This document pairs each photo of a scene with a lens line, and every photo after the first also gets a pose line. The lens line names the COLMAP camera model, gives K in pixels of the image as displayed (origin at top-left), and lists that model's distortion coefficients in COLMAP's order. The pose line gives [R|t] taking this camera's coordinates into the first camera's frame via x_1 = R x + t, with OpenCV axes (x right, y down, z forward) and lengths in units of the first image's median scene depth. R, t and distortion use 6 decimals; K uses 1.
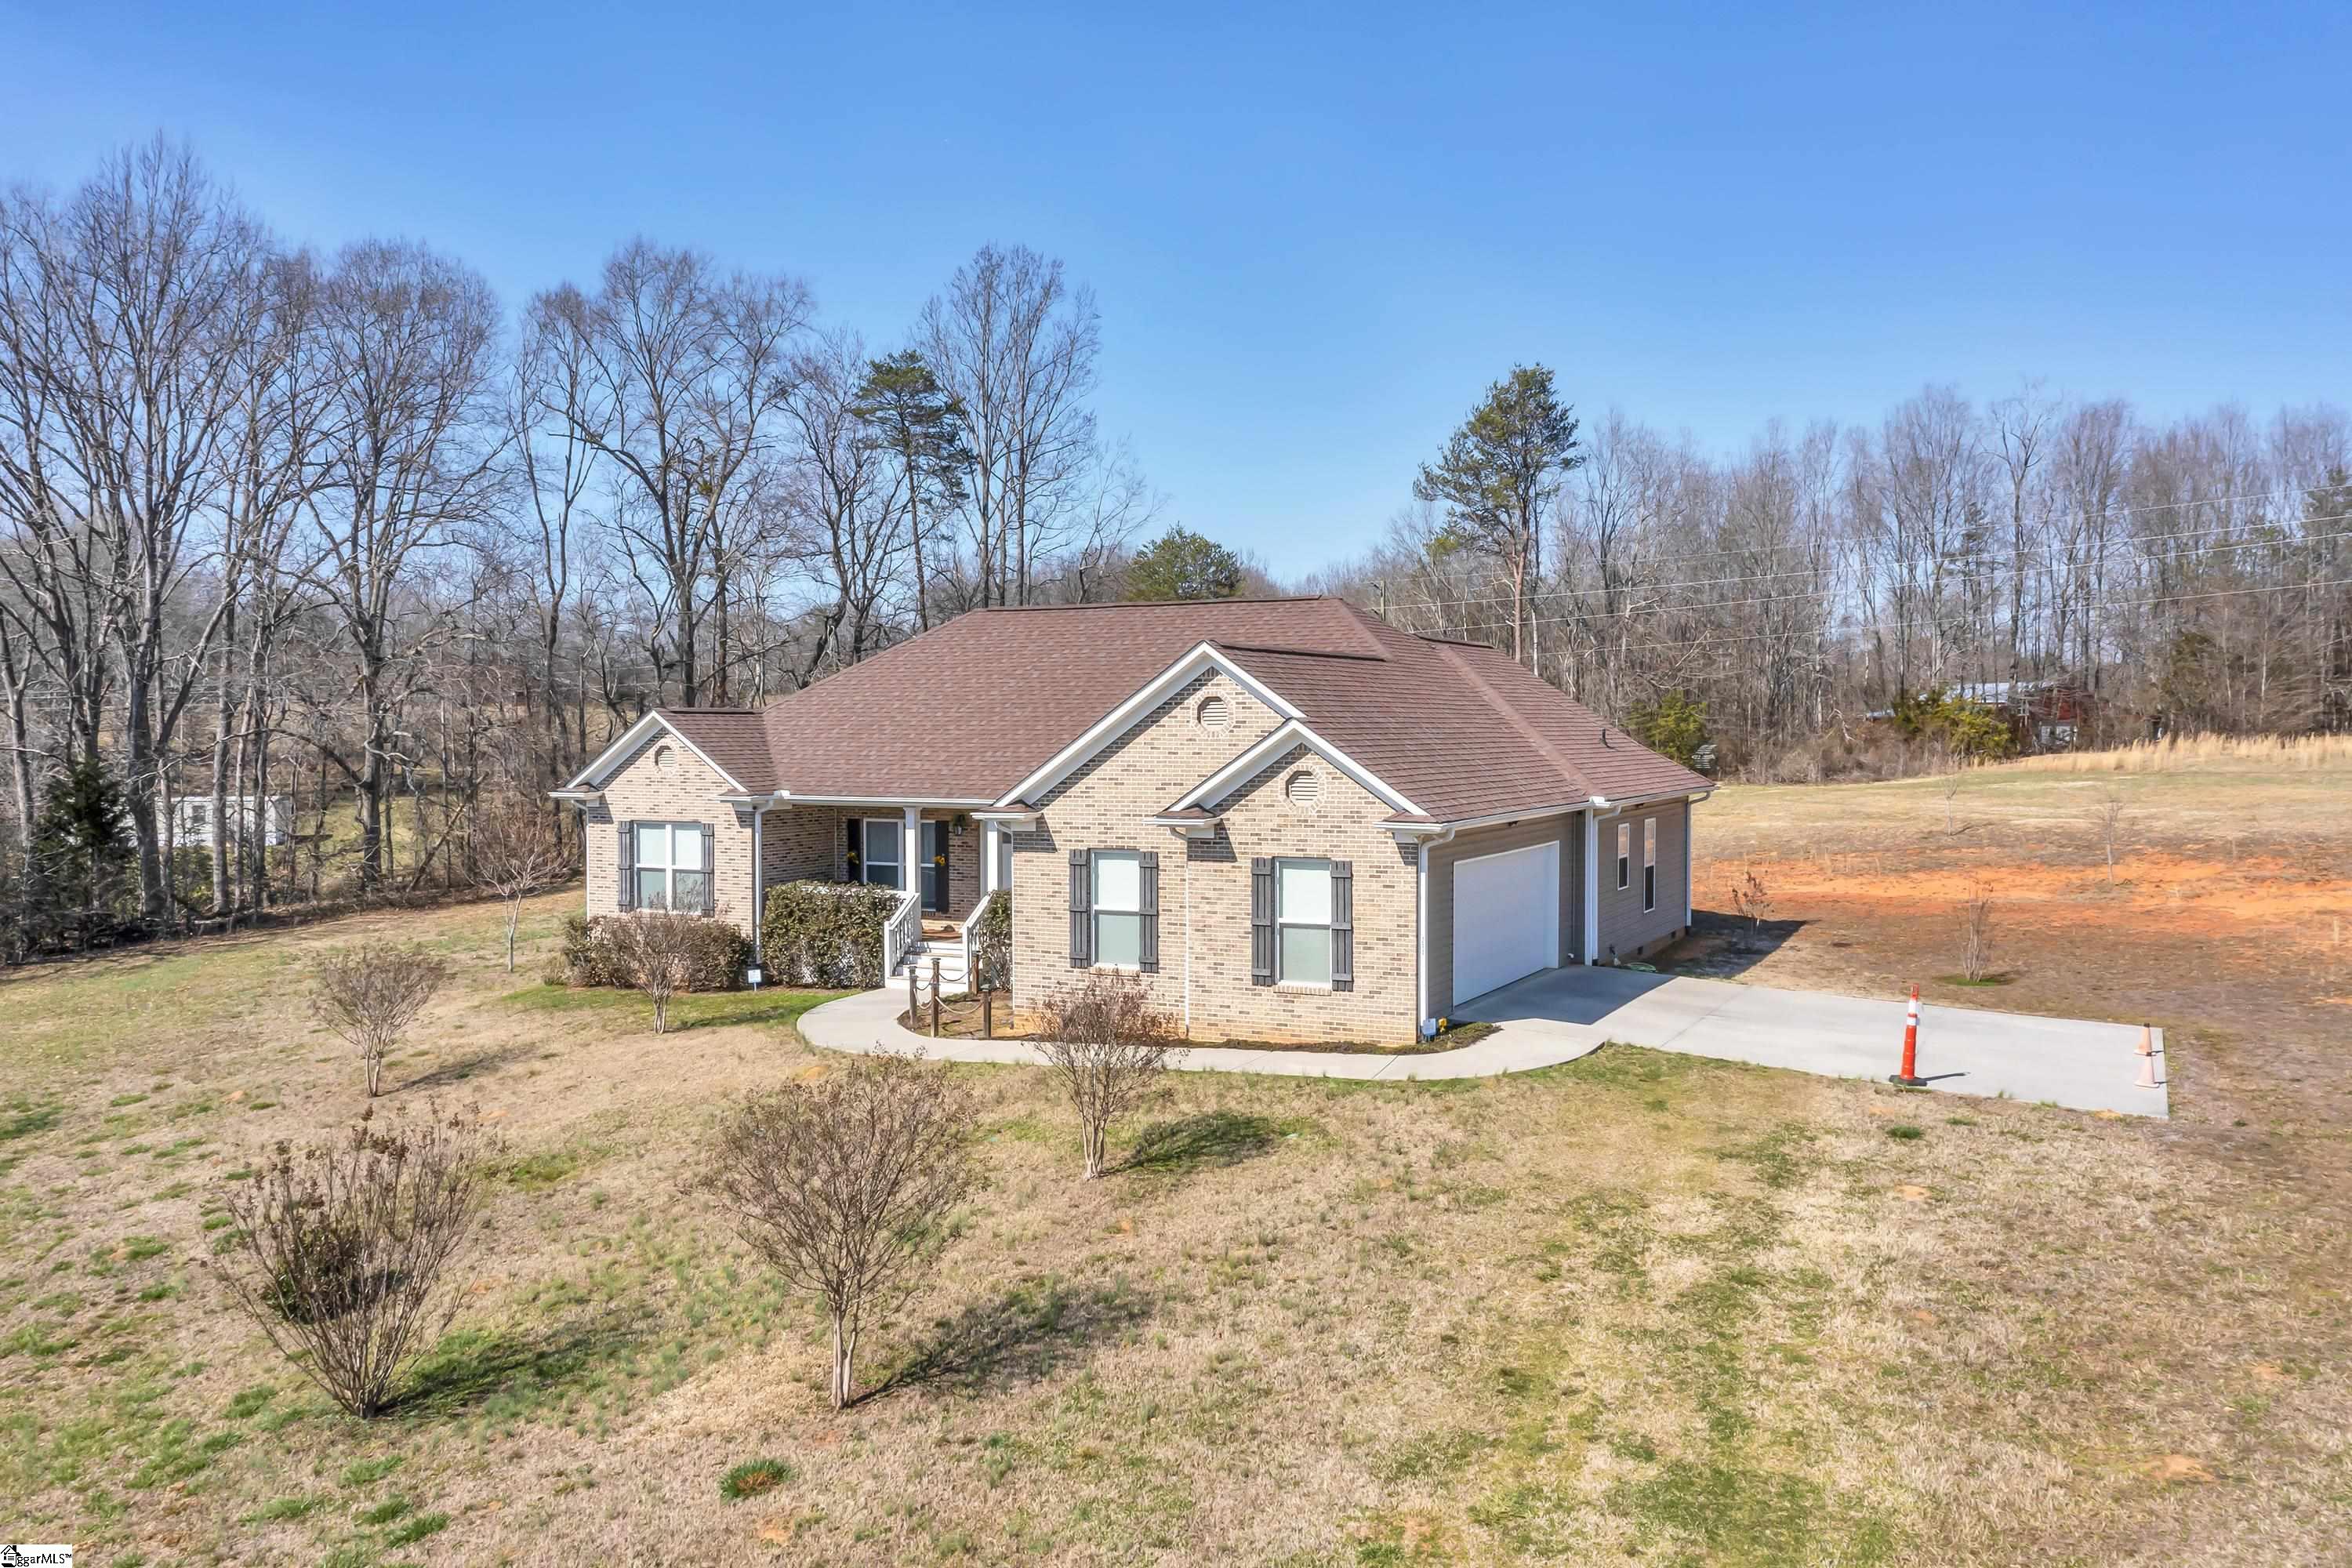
lens RADIAL K [[1874.1, 0, 1176.0], [0, 1874.1, 784.0], [0, 0, 1]] dist [-0.002754, 0.004399]
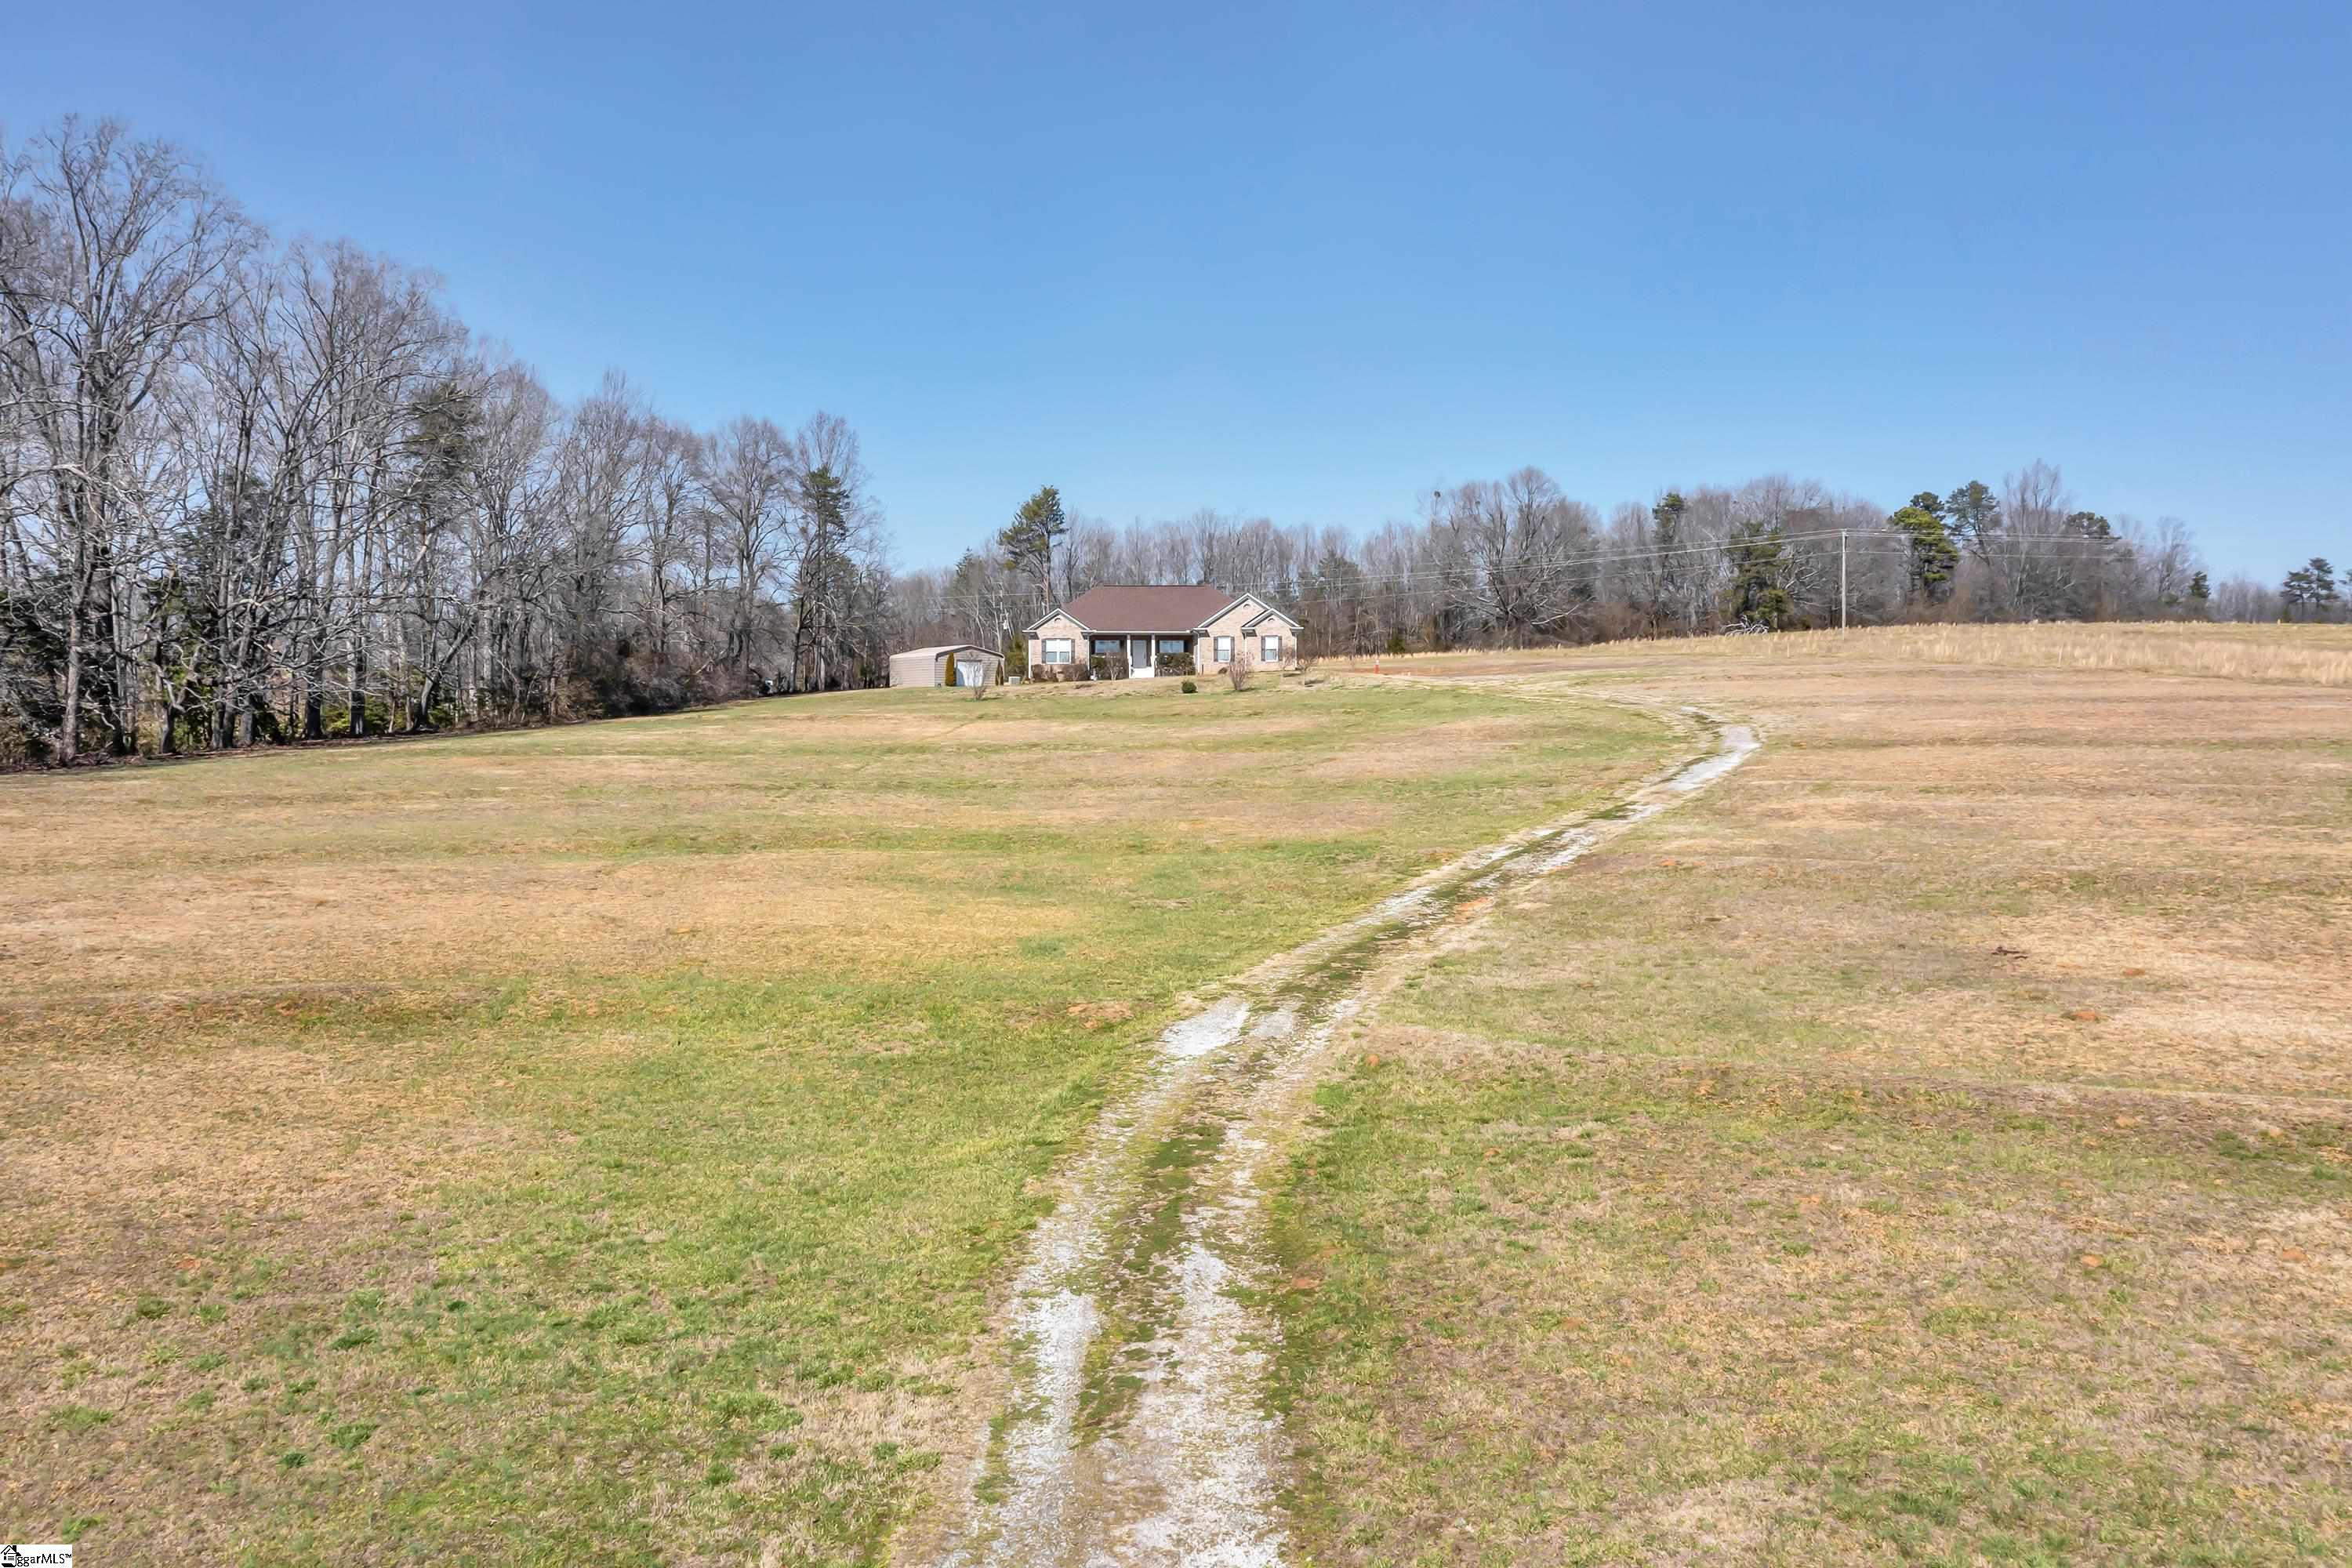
lens RADIAL K [[1874.1, 0, 1176.0], [0, 1874.1, 784.0], [0, 0, 1]] dist [-0.002754, 0.004399]
pose [[0.852419, -0.015093, 0.522641, -2.574361], [0.019645, 0.999802, -0.003168, 0.414740], [-0.522490, 0.012968, 0.852547, -2.918547]]
